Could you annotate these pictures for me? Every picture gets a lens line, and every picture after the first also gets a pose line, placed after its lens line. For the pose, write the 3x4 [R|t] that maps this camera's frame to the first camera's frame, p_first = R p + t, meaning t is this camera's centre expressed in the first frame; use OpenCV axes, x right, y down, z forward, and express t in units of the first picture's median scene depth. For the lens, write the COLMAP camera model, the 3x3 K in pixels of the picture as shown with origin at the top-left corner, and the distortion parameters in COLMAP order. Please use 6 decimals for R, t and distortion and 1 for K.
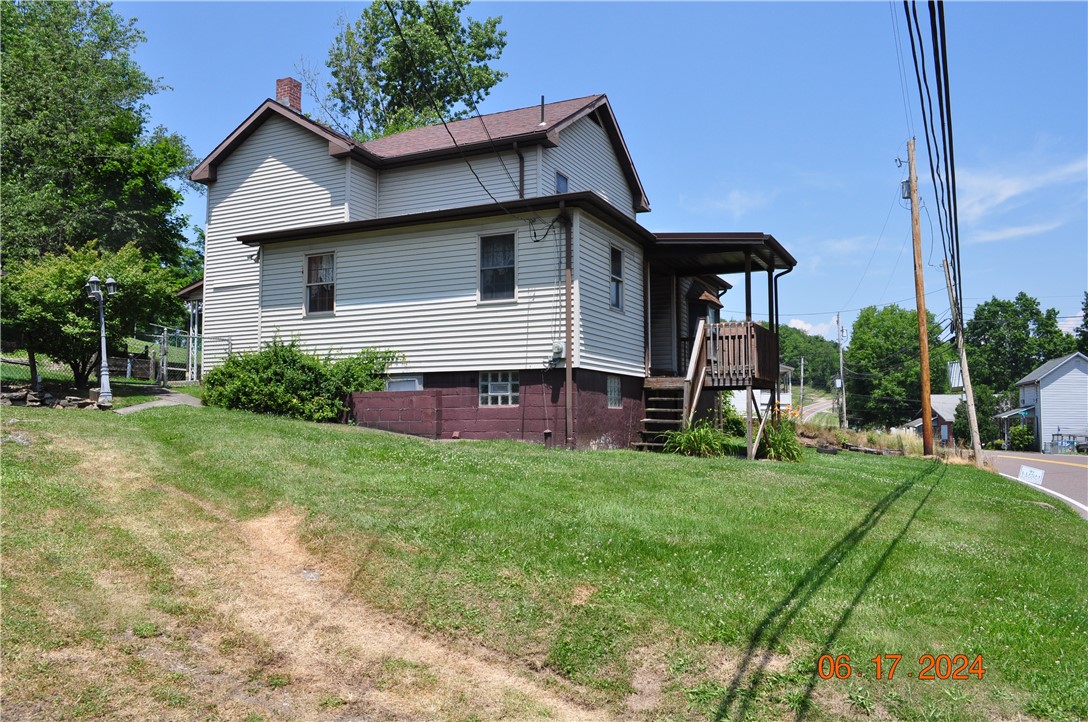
lens RADIAL K [[855.7, 0, 544.0], [0, 855.7, 361.0], [0, 0, 1]] dist [-0.082970, 0.006756]
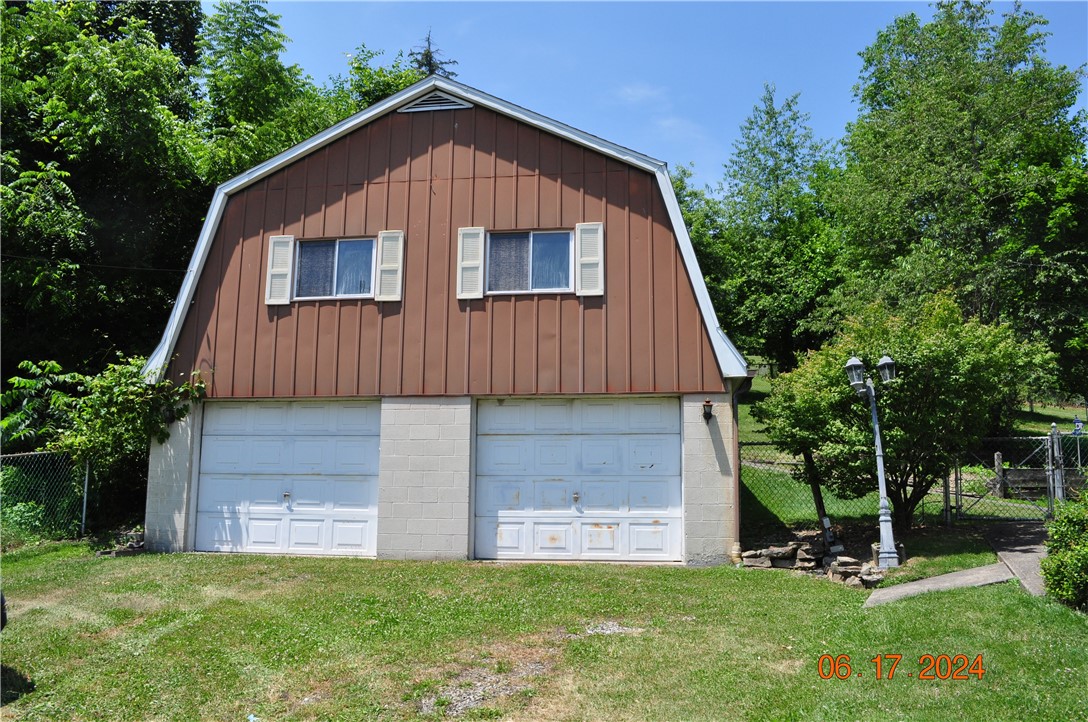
lens RADIAL K [[855.7, 0, 544.0], [0, 855.7, 361.0], [0, 0, 1]] dist [-0.082970, 0.006756]
pose [[0.383499, -0.147312, -0.911717, -0.062638], [0.052615, 0.989078, -0.137680, -0.025877], [0.922041, 0.004830, 0.387062, 0.545333]]
